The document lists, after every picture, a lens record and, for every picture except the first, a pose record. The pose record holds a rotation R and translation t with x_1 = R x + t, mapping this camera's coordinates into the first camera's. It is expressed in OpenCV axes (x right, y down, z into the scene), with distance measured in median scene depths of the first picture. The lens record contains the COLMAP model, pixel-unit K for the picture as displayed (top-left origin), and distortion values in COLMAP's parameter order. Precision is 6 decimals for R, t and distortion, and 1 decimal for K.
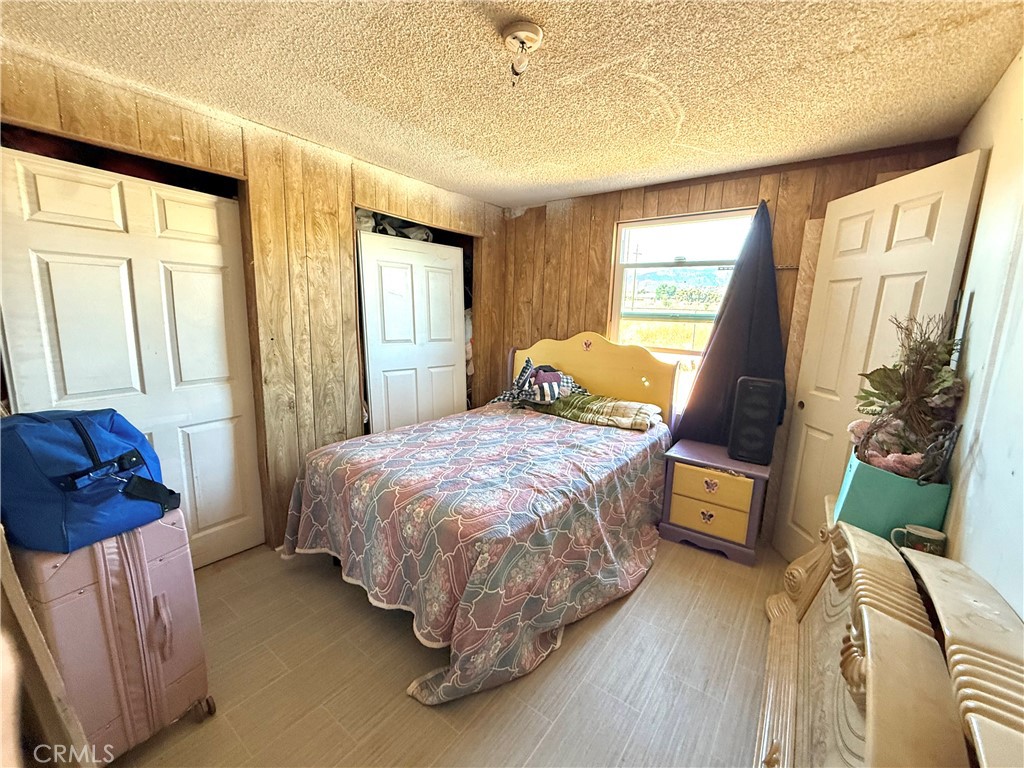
lens RADIAL K [[416.0, 0, 516.7], [0, 416.0, 382.4], [0, 0, 1]] dist [0.000836, 0.000036]
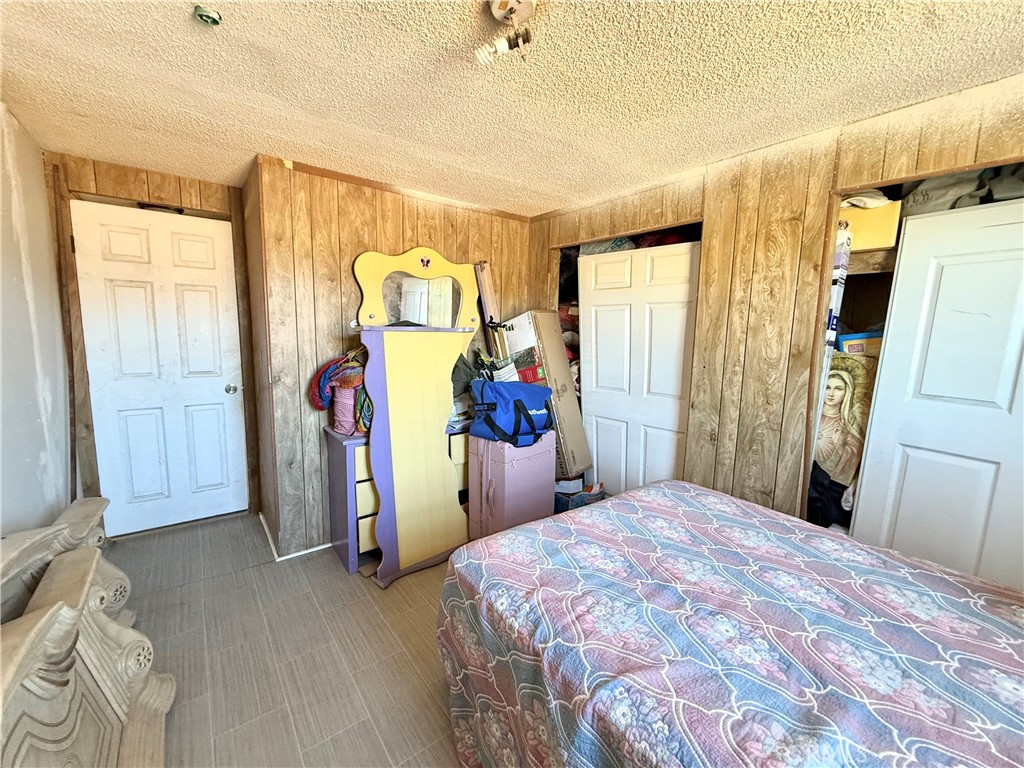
lens RADIAL K [[416.0, 0, 508.9], [0, 416.0, 380.8], [0, 0, 1]] dist [0.000836, 0.000036]
pose [[-0.265422, 0.087423, -0.960161, 0.507611], [-0.188672, 0.971916, 0.140649, -0.121225], [0.945491, 0.218487, -0.241474, 0.783111]]
